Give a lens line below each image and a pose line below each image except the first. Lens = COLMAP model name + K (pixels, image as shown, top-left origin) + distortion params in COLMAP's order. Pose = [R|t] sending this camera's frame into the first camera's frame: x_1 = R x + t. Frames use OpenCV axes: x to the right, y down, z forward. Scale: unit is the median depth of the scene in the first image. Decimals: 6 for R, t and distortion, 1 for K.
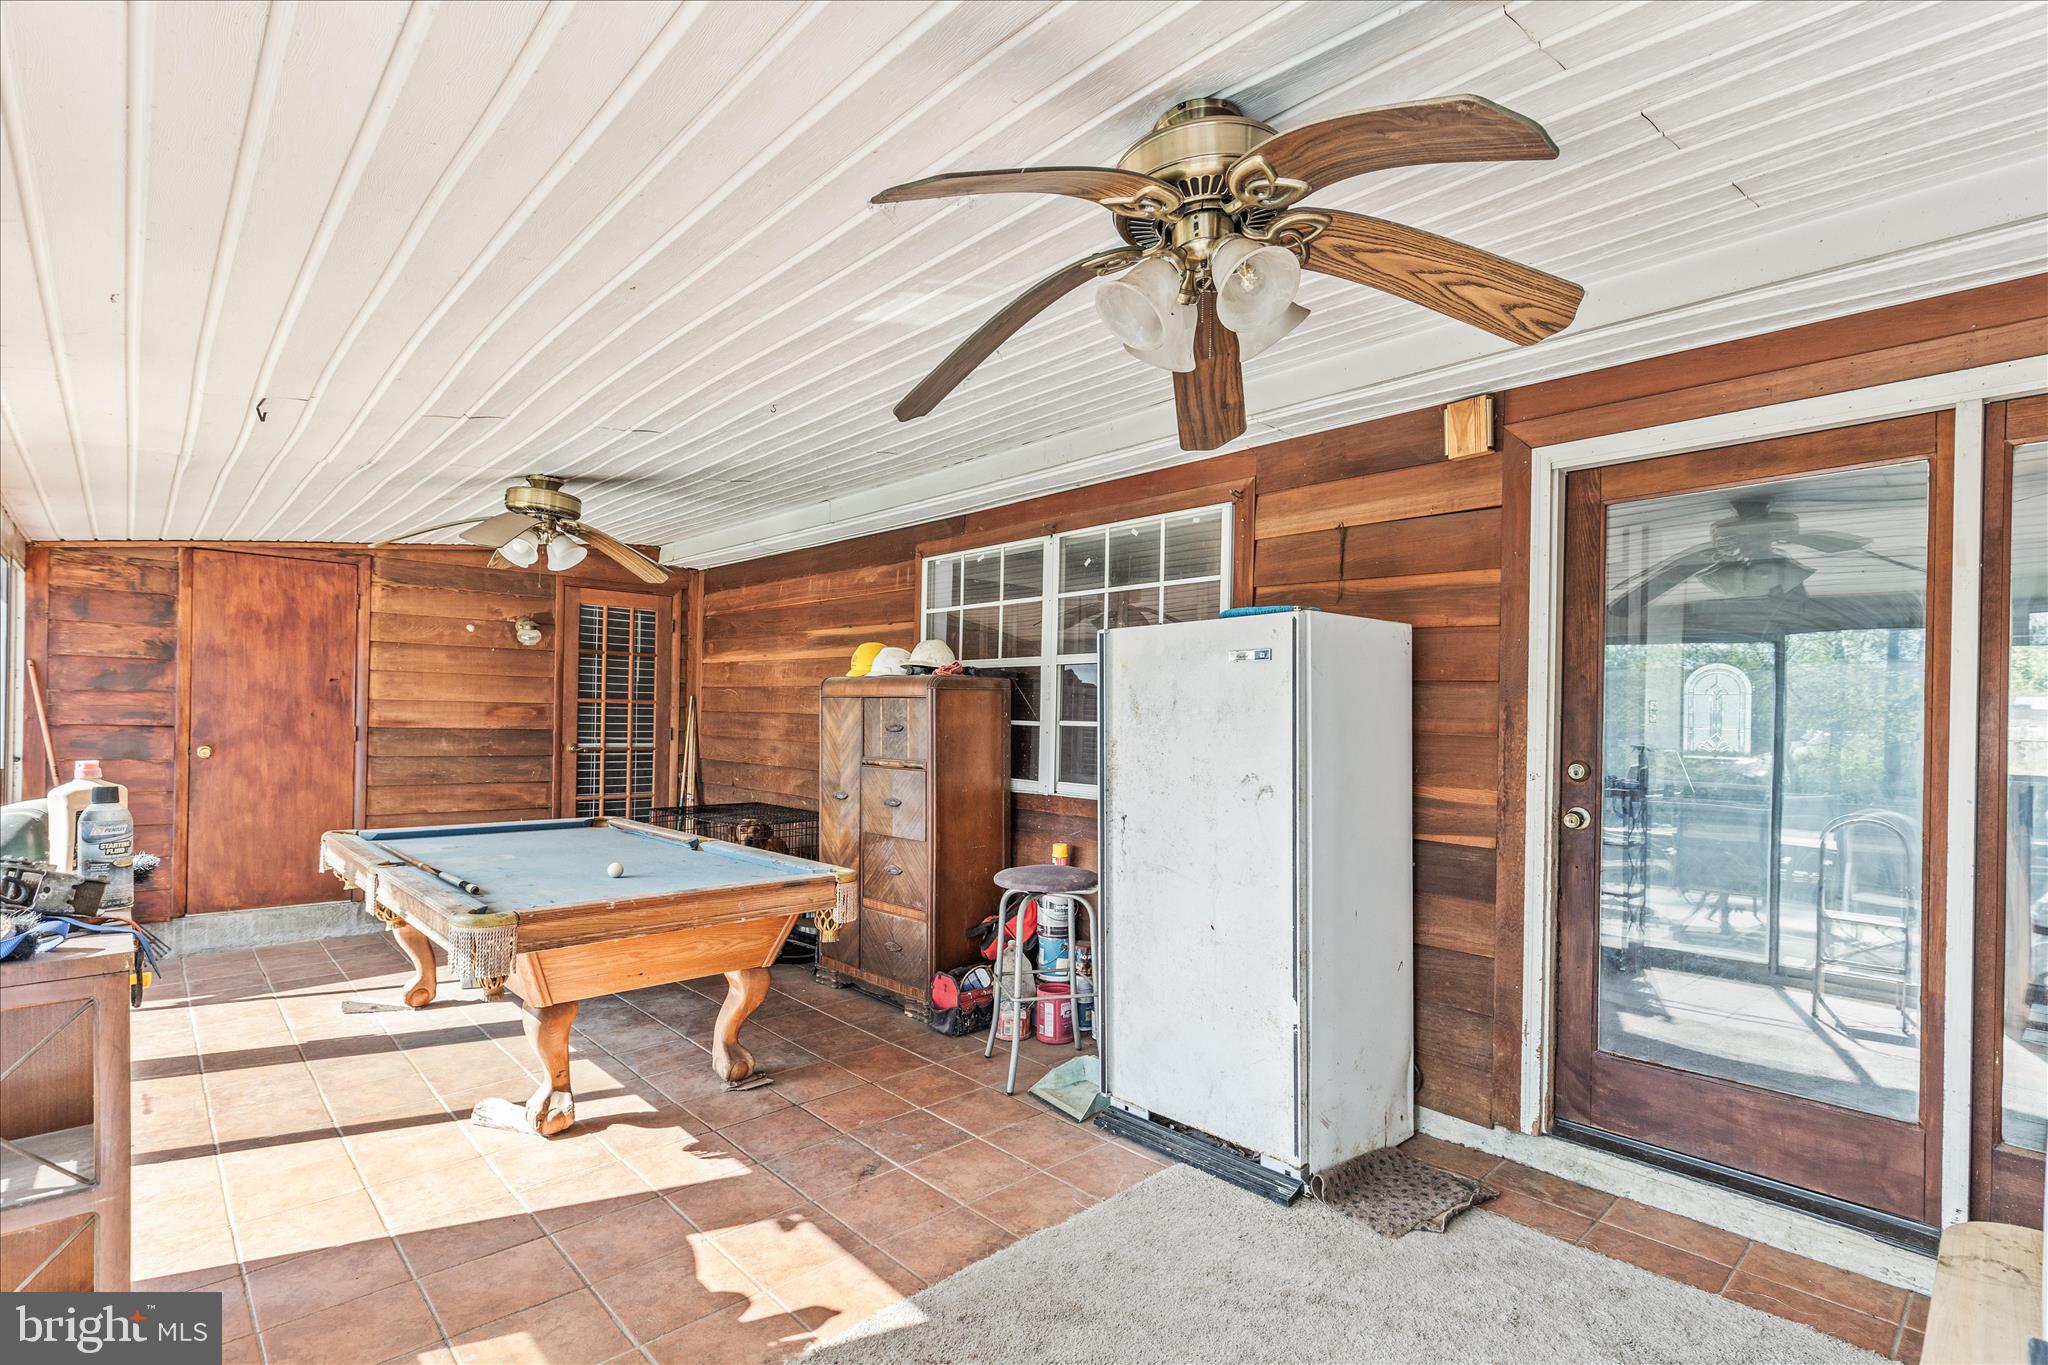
lens RADIAL K [[952.9, 0, 1031.9], [0, 952.9, 714.1], [0, 0, 1]] dist [0.000667, 0.000110]
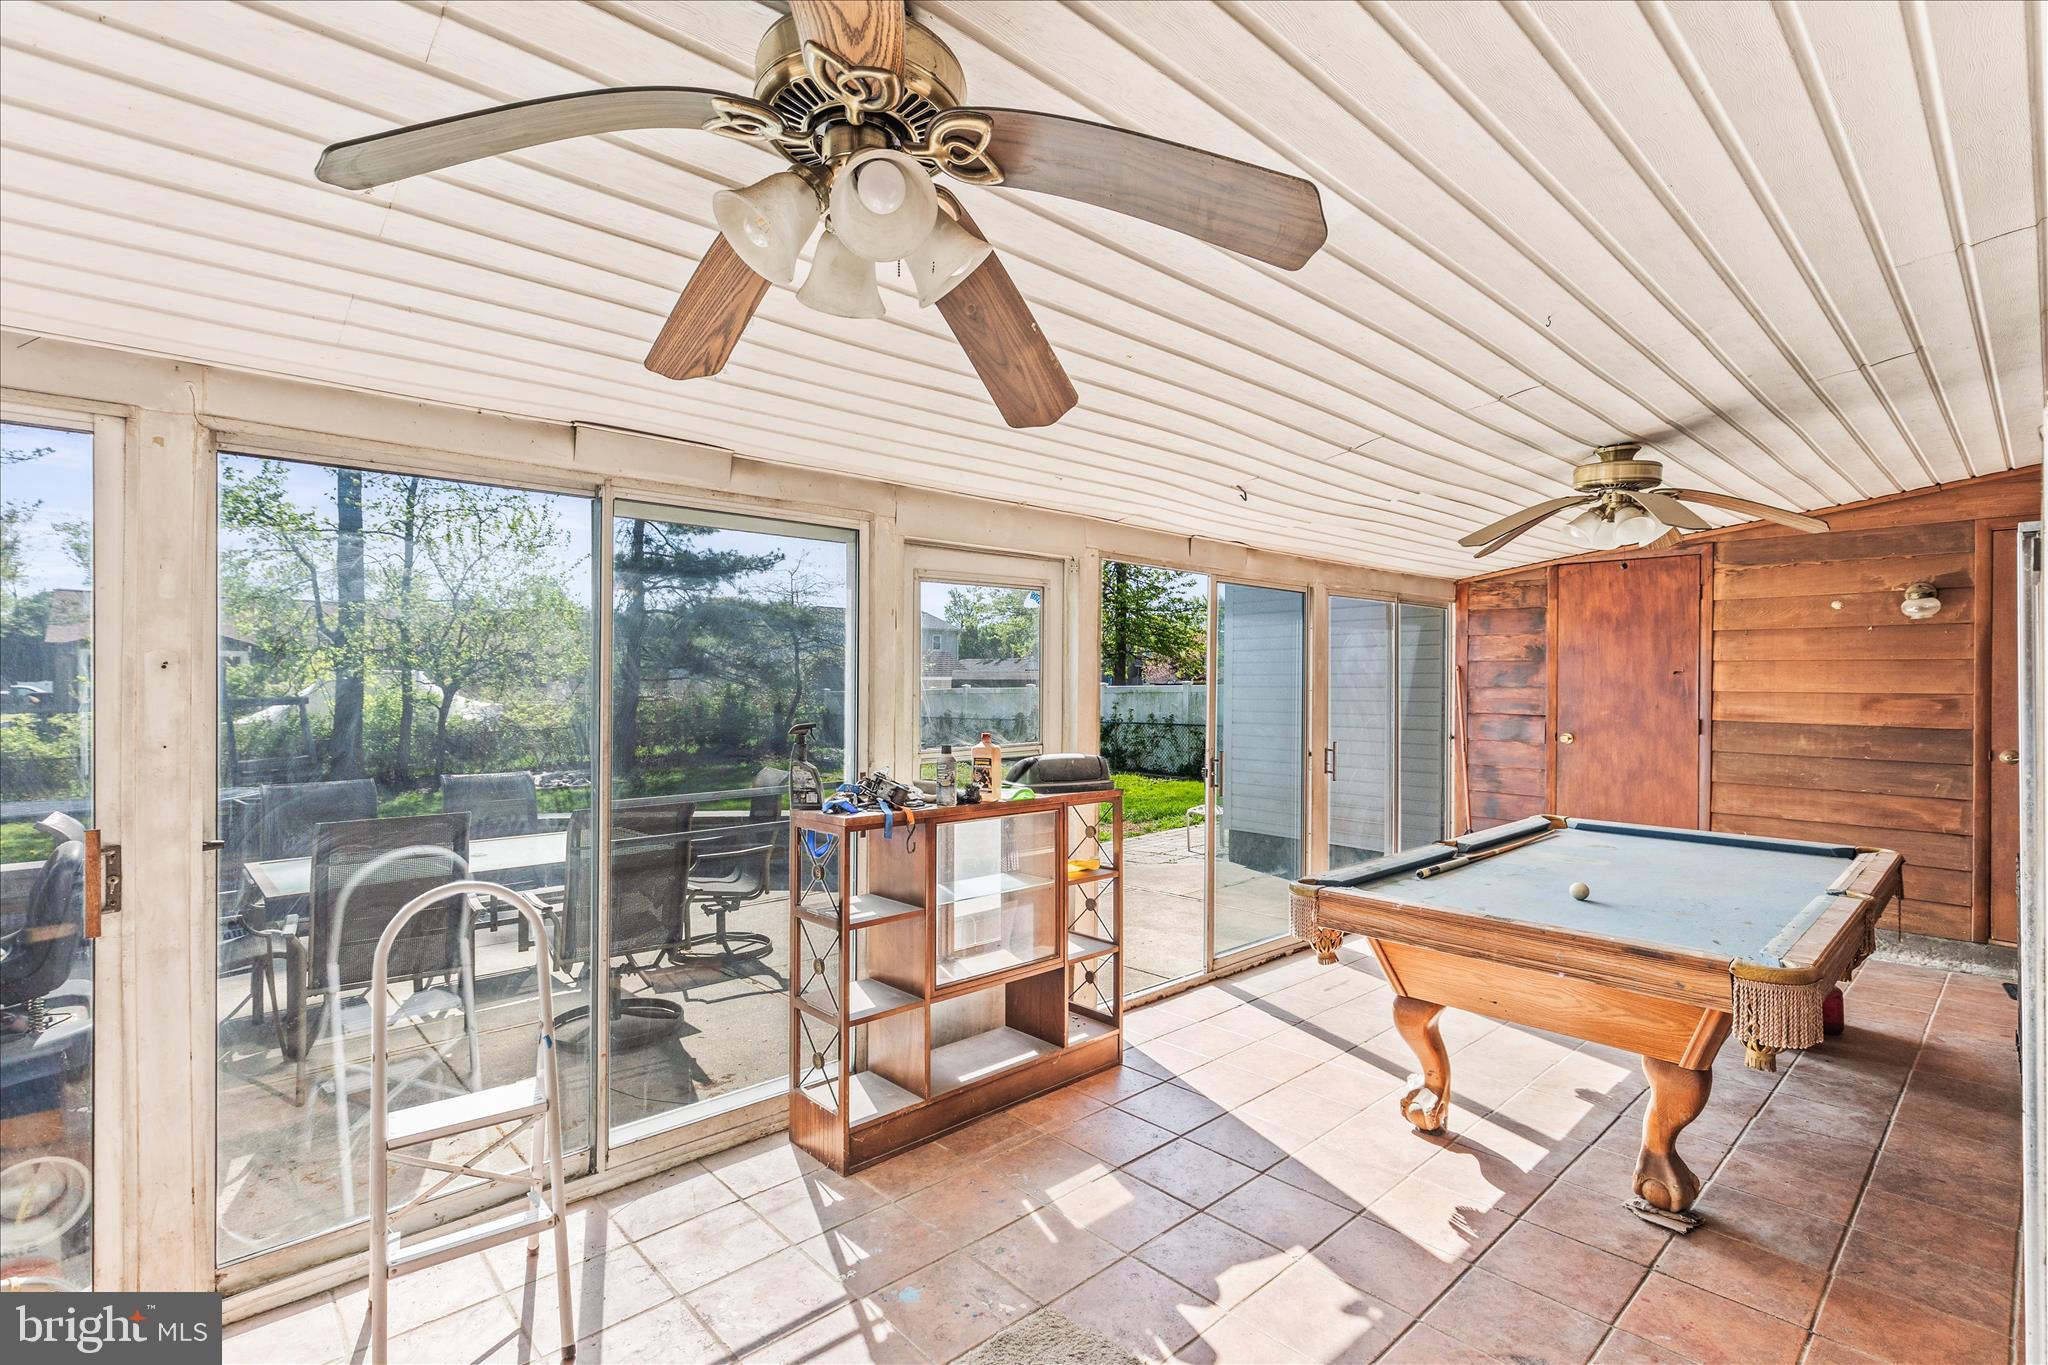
lens RADIAL K [[952.9, 0, 1024.7], [0, 952.9, 684.2], [0, 0, 1]] dist [0.000667, 0.000110]
pose [[-0.009834, -0.013749, -0.999857, 0.280824], [-0.003373, 0.999900, -0.013717, -0.007475], [0.999946, 0.003238, -0.009879, 0.322112]]
